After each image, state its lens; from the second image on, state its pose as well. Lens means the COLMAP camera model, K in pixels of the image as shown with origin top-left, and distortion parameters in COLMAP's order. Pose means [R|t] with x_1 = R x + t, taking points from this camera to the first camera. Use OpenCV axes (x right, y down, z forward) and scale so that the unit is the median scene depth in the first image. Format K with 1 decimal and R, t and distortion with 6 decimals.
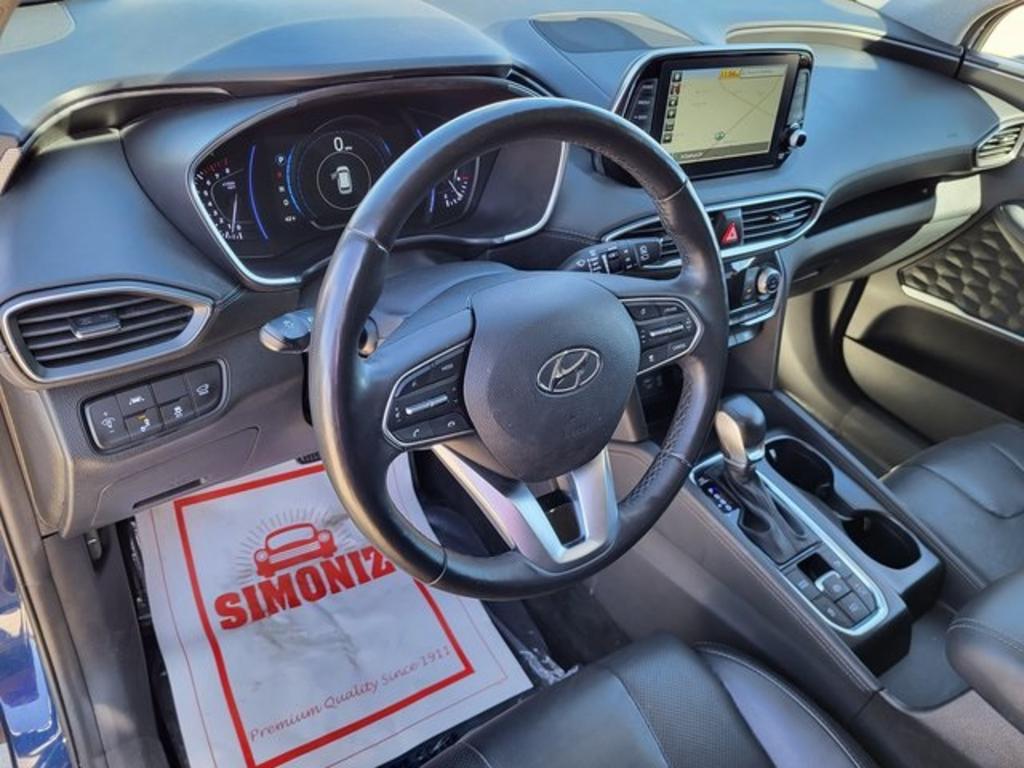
lens RADIAL K [[806.6, 0, 504.7], [0, 806.6, 375.9], [0, 0, 1]] dist [0.017677, -0.006532]
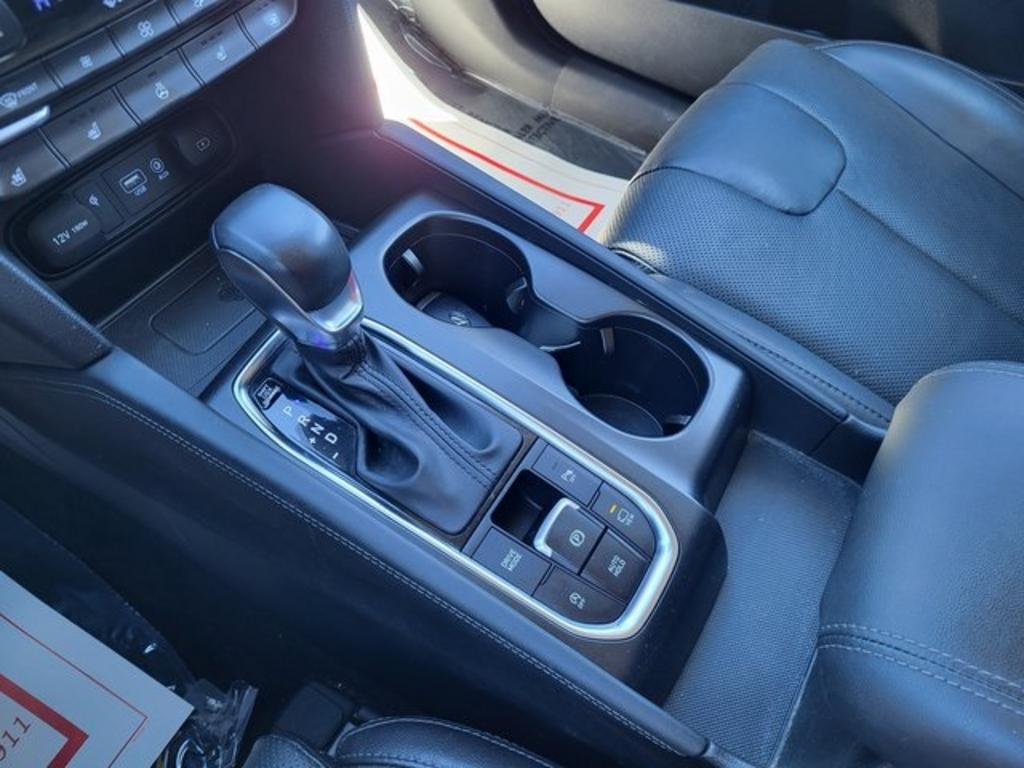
lens RADIAL K [[806.6, 0, 509.4], [0, 806.6, 377.6], [0, 0, 1]] dist [0.017677, -0.006532]
pose [[0.911622, -0.366510, 0.186050, 0.302209], [0.274763, 0.880042, 0.387338, -0.018039], [-0.305695, -0.301986, 0.902970, 0.574800]]
